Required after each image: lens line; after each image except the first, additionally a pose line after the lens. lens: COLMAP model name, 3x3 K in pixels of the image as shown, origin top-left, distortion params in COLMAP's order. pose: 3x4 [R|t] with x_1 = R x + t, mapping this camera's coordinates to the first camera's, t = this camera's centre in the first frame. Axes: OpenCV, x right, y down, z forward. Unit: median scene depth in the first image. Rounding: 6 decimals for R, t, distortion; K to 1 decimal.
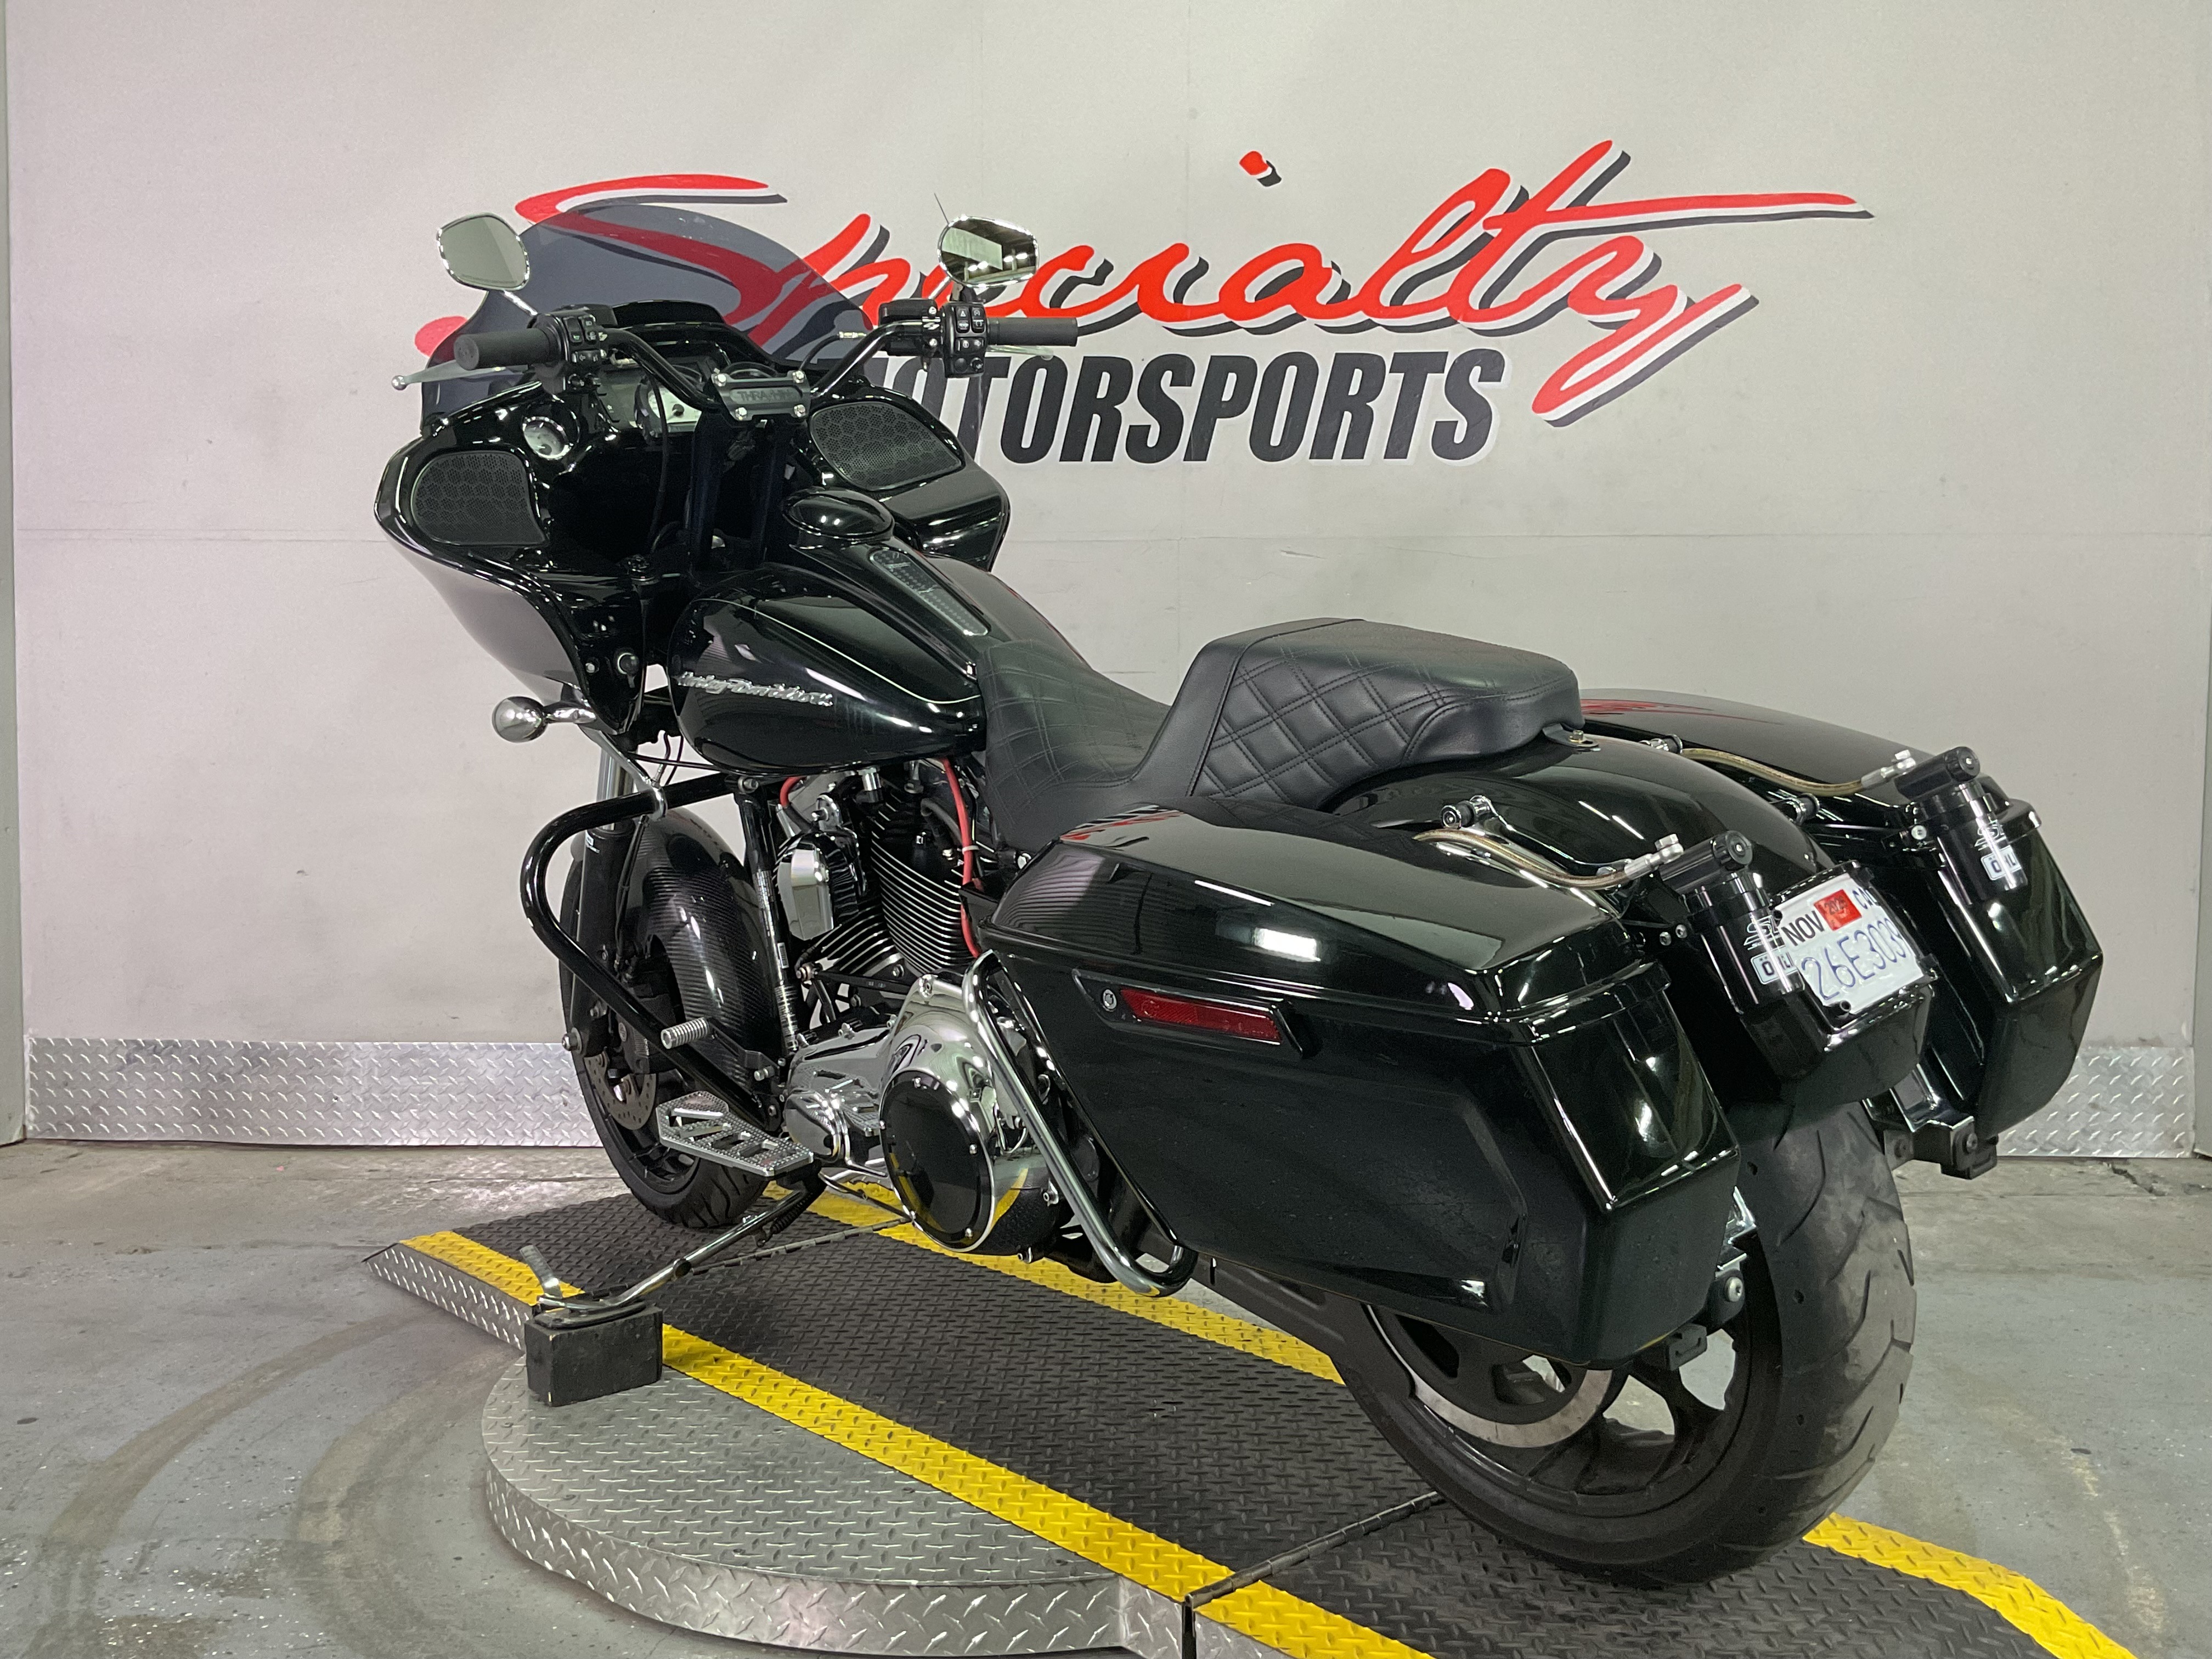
lens RADIAL K [[2031.3, 0, 1106.0], [0, 2031.3, 829.5], [0, 0, 1]] dist [0.102866, -0.233616]
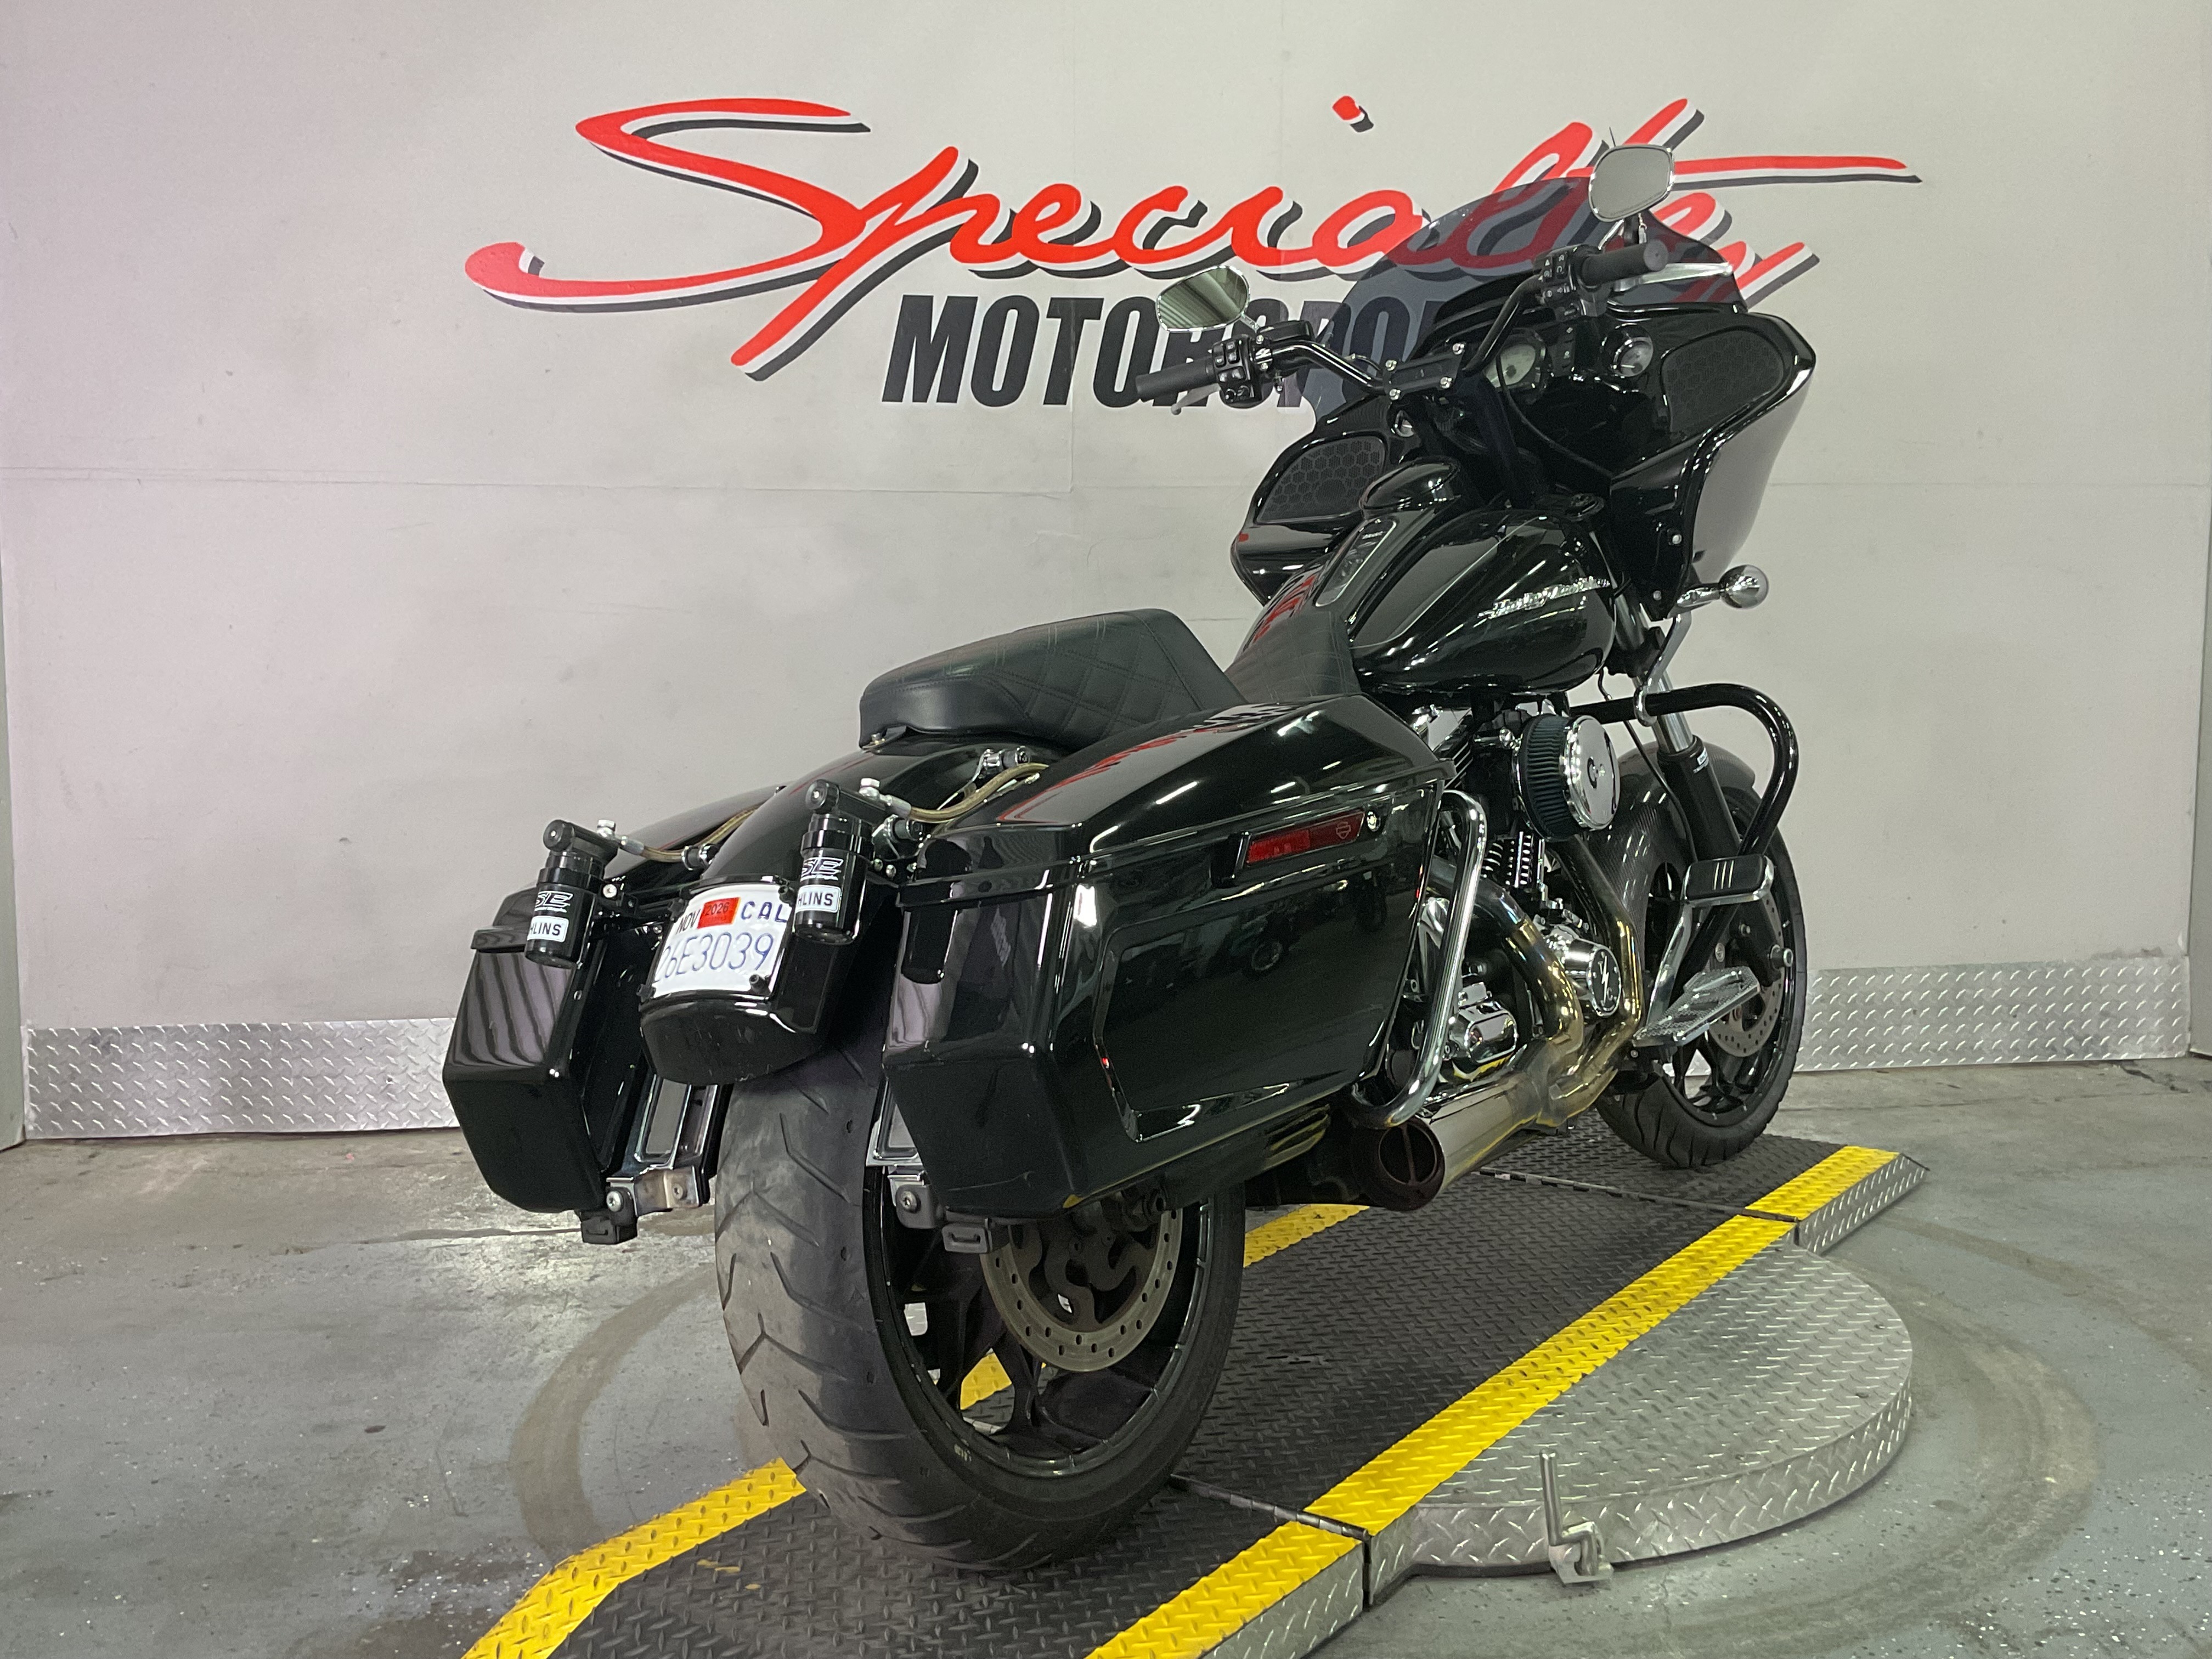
lens RADIAL K [[2060.6, 0, 1096.3], [0, 2060.6, 846.8], [0, 0, 1]] dist [0.089295, -0.180152]
pose [[0.984276, -0.025260, 0.174823, -0.232627], [0.019725, 0.999250, 0.033324, -0.000831], [-0.175534, -0.029352, 0.984036, 0.011018]]
